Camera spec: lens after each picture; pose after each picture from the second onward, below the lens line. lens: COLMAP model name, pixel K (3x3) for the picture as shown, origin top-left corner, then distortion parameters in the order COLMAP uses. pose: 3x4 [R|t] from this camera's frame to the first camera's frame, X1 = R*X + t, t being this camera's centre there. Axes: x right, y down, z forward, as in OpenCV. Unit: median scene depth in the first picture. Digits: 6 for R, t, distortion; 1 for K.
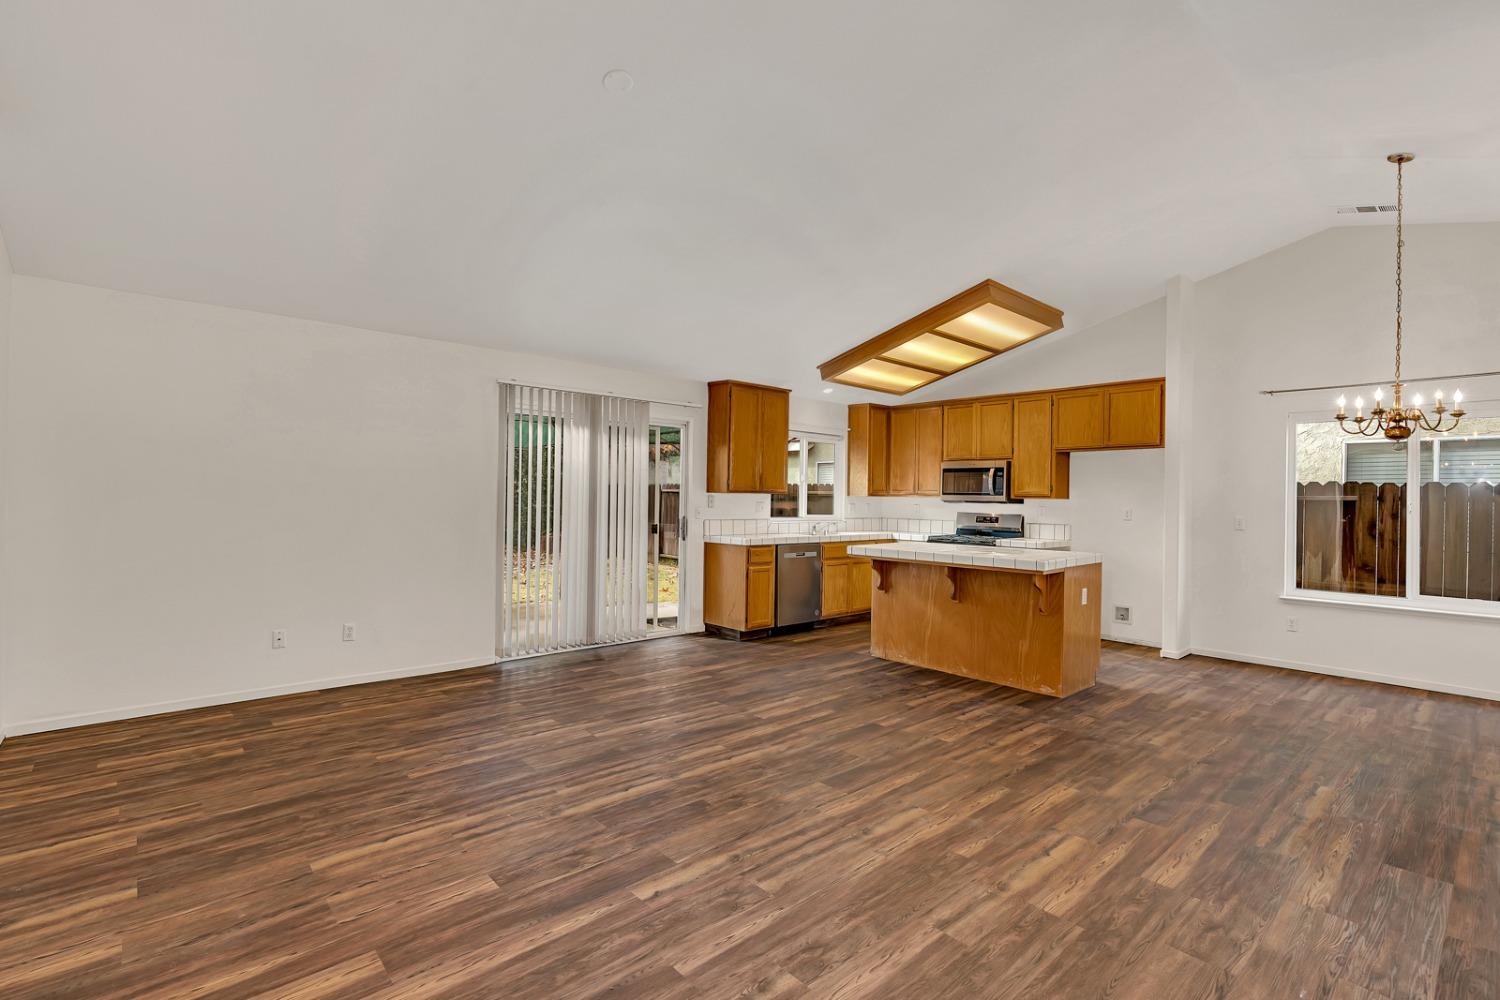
lens RADIAL K [[710.3, 0, 750.2], [0, 710.3, 501.8], [0, 0, 1]] dist [-0.006645, -0.000567]
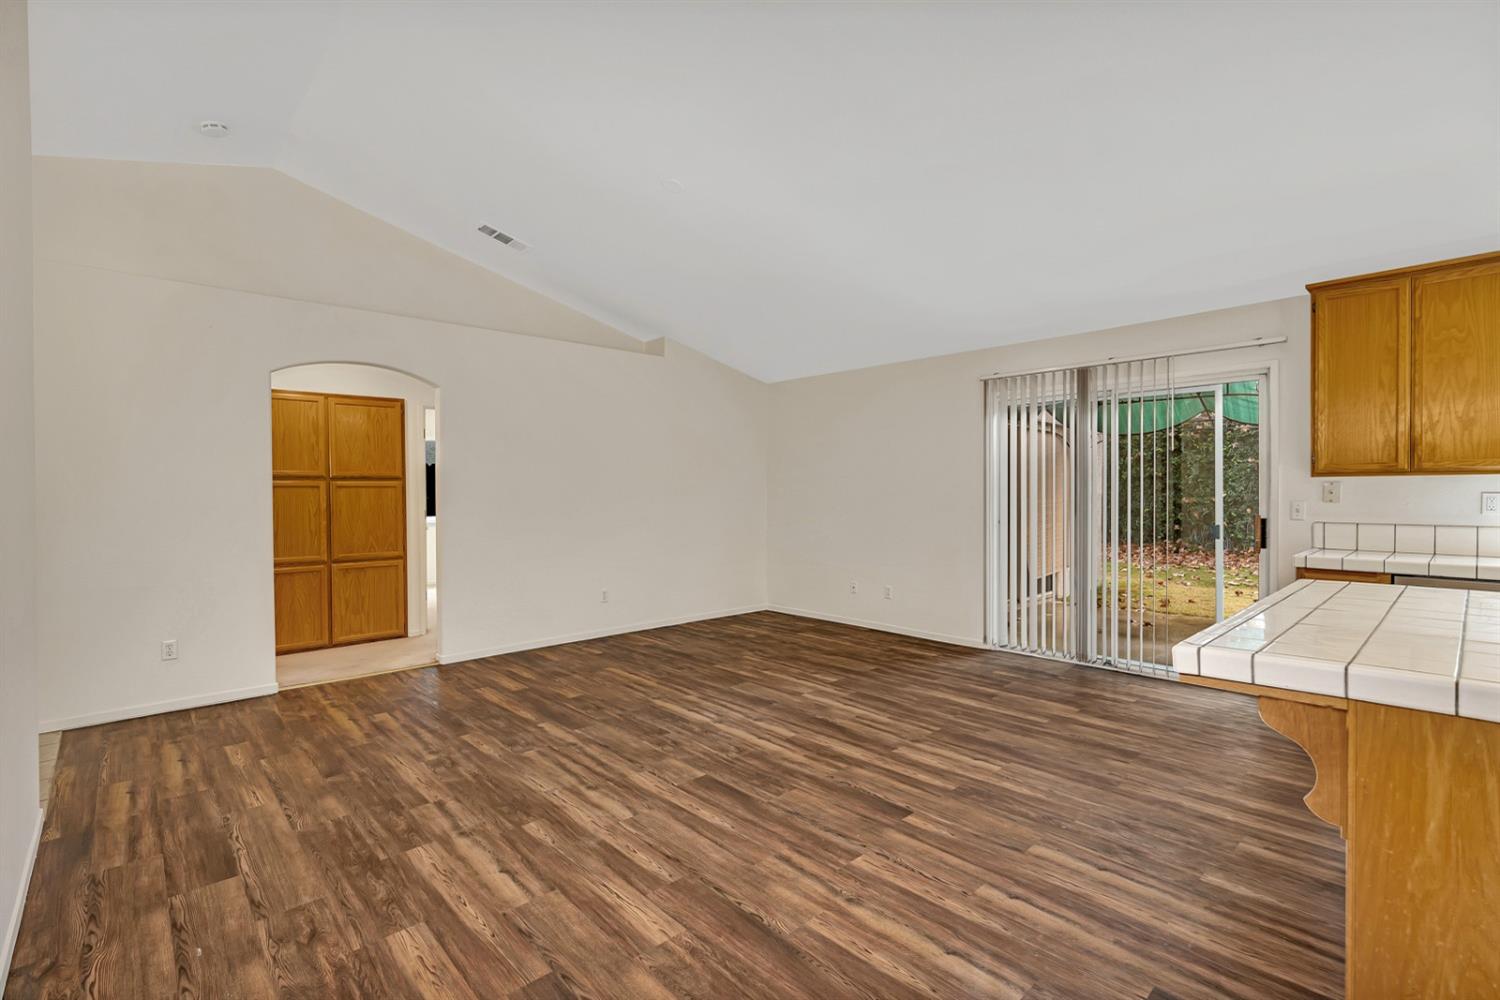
lens RADIAL K [[681.7, 0, 751.5], [0, 681.7, 499.5], [0, 0, 1]] dist [-0.007725, 0.000538]
pose [[0.003059, 0.000010, -0.999995, 1.046699], [0.000435, 1.000000, 0.000012, 0.011902], [0.999995, -0.000435, 0.003059, 1.061023]]
